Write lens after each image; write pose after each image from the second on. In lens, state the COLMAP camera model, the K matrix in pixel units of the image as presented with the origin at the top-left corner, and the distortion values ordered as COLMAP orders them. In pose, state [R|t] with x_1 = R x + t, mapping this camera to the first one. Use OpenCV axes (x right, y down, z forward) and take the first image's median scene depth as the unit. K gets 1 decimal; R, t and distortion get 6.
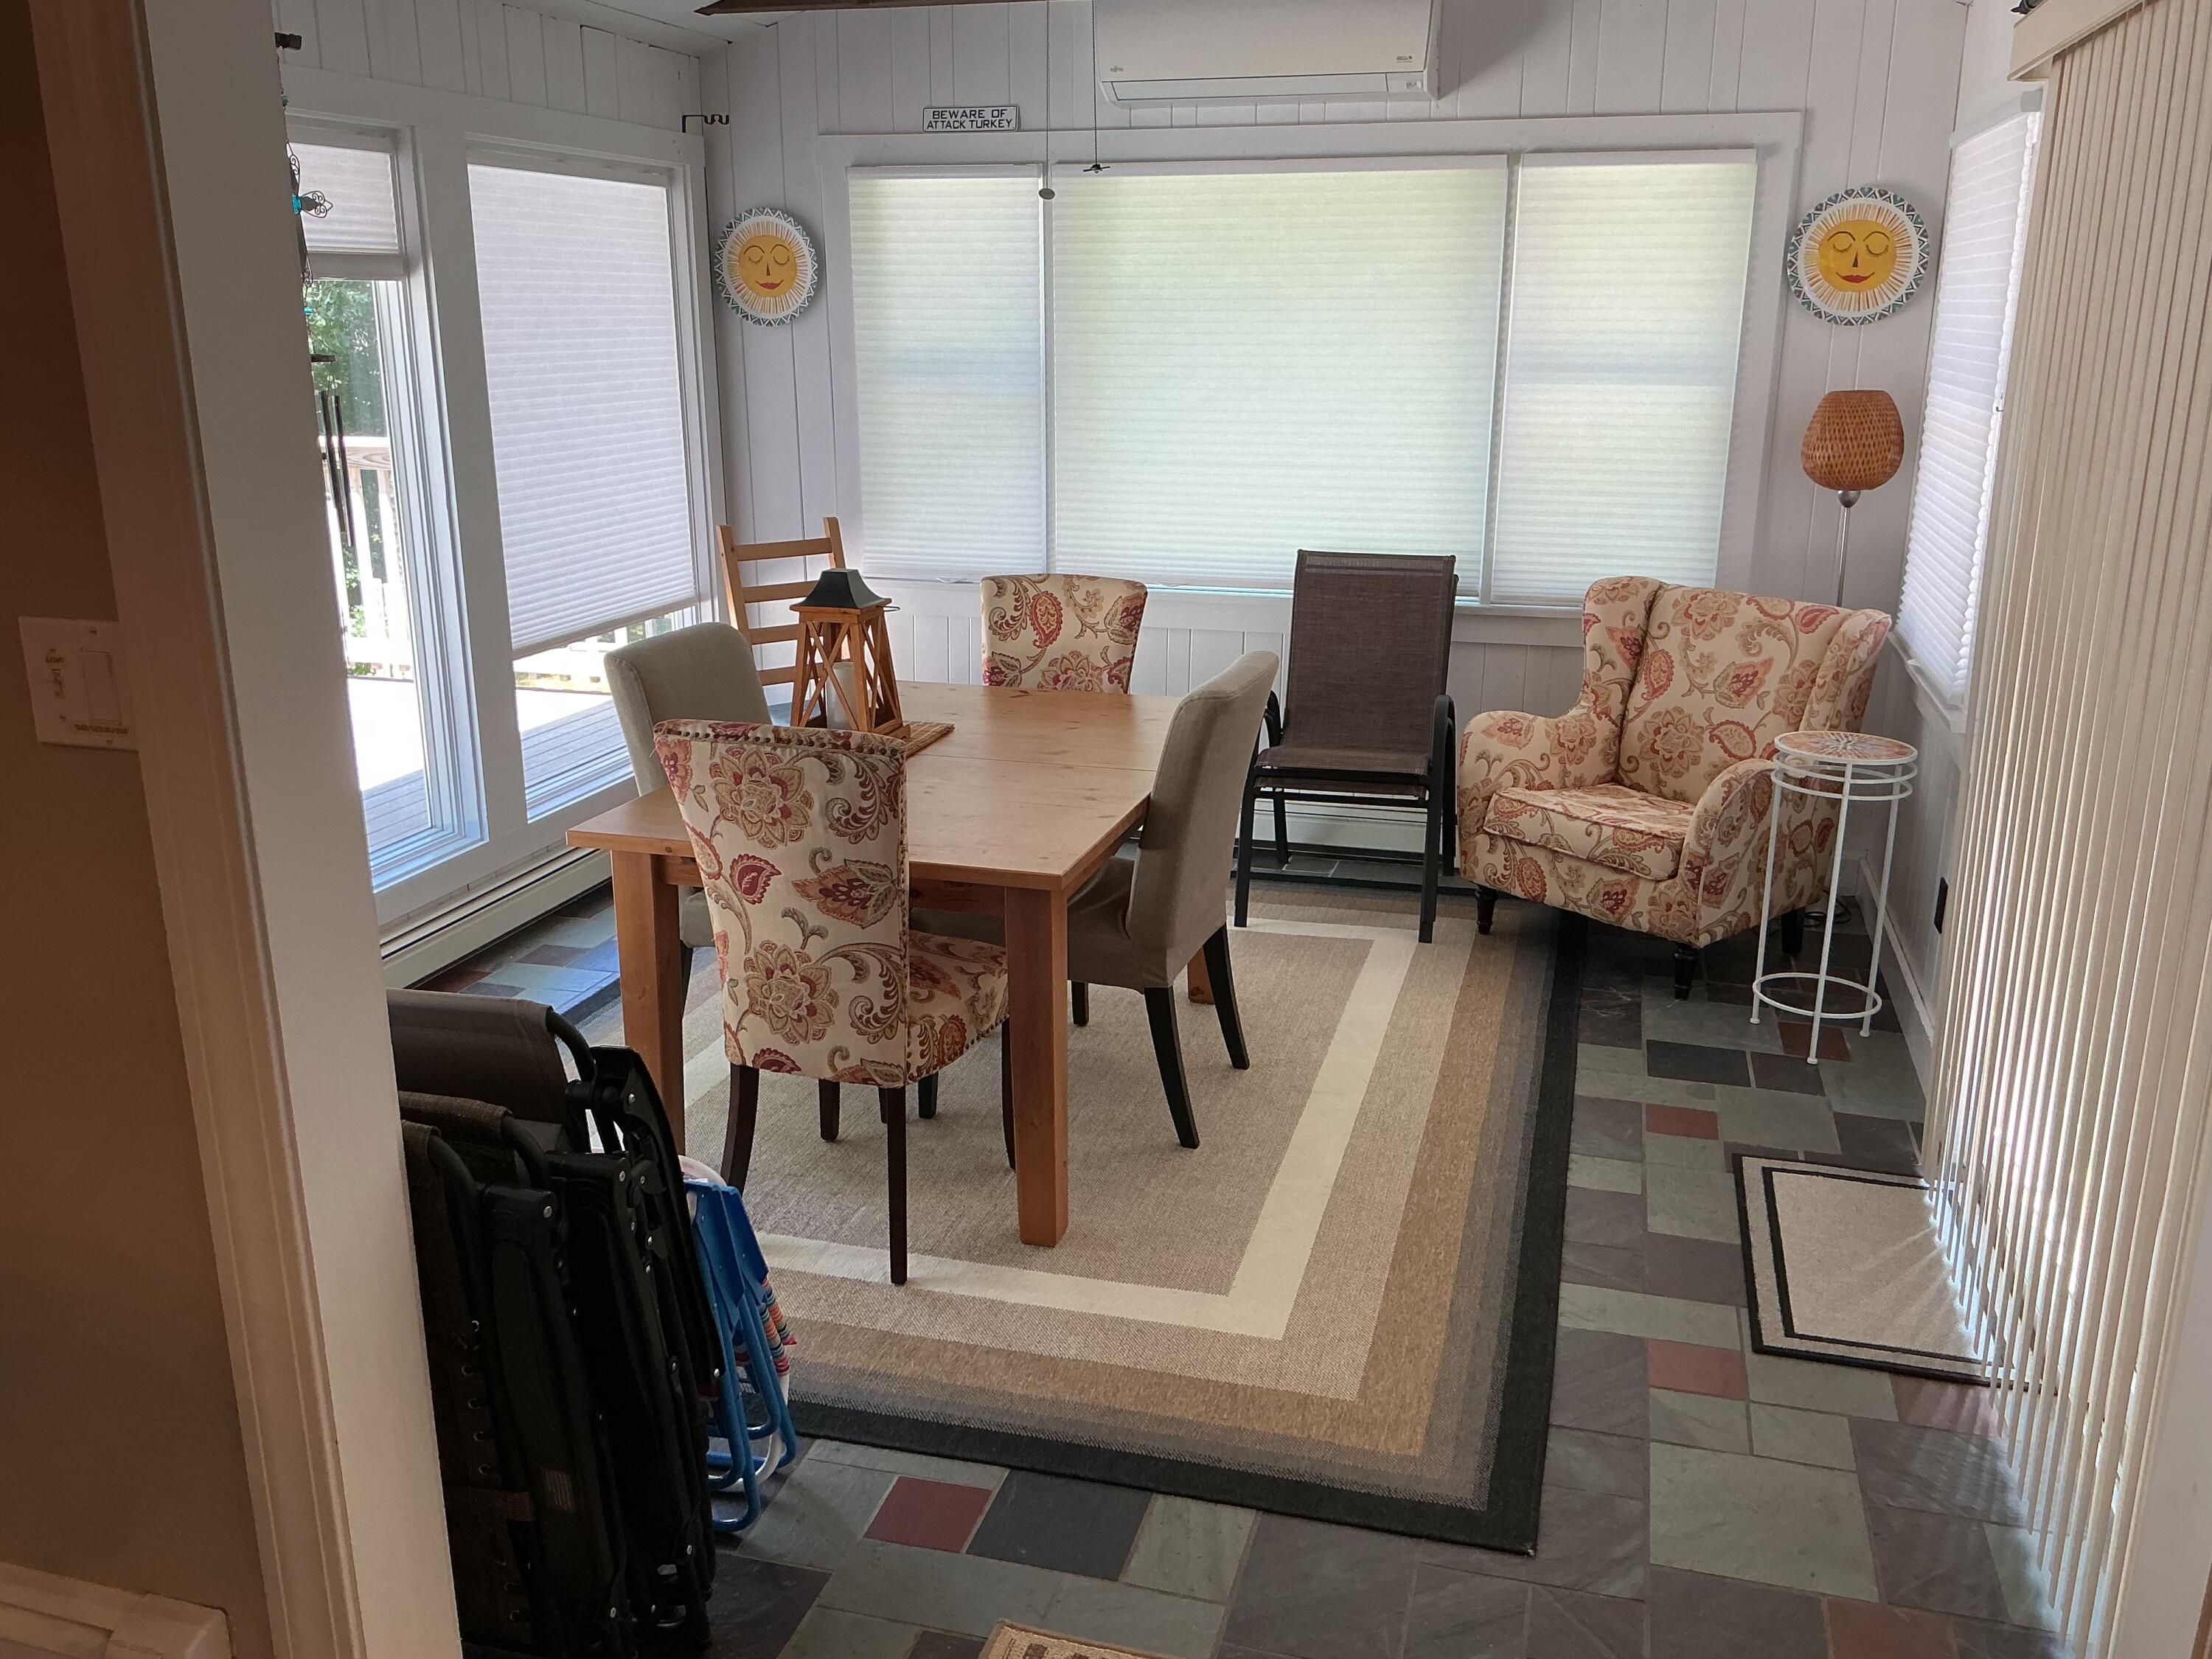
lens RADIAL K [[1810.0, 0, 1106.0], [0, 1810.0, 829.5], [0, 0, 1]] dist [0.175531, -0.418534]
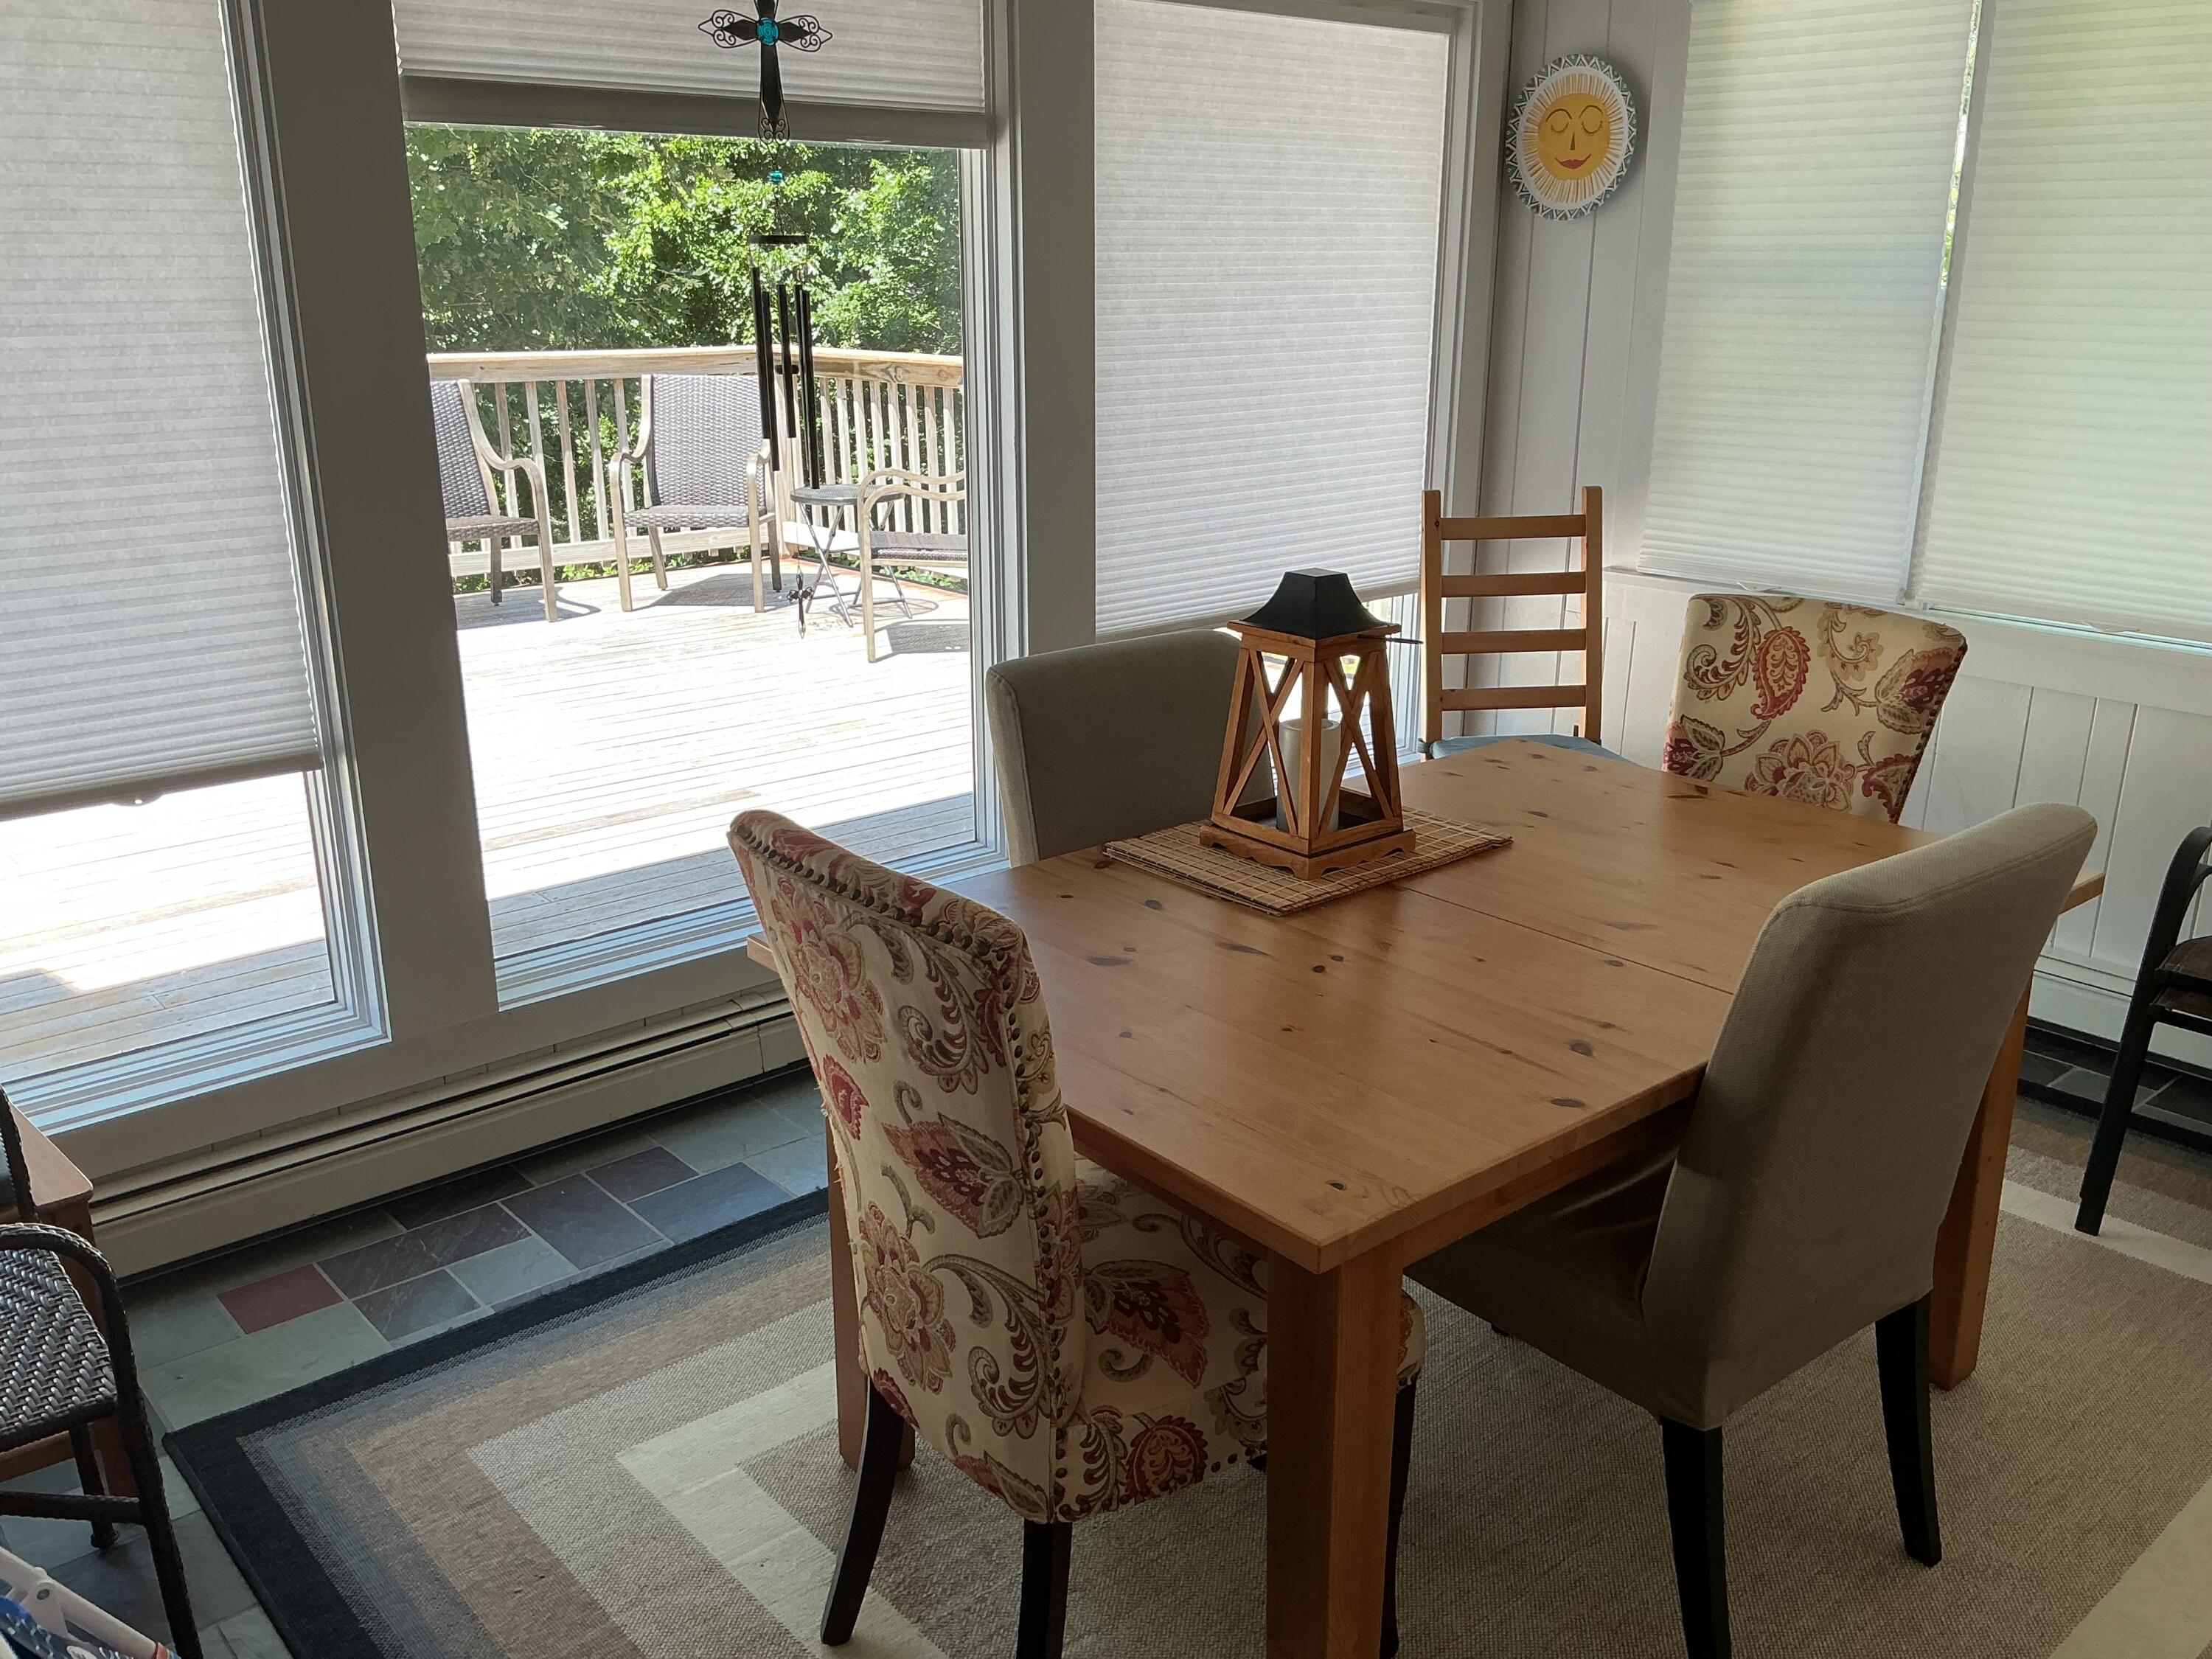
lens RADIAL K [[1819.8, 0, 1106.0], [0, 1819.8, 829.5], [0, 0, 1]] dist [0.126386, -0.238579]
pose [[0.836310, 0.161749, -0.523854, 0.109180], [-0.149739, 0.986549, 0.065563, -0.070945], [0.527413, 0.023610, 0.849281, 0.360321]]
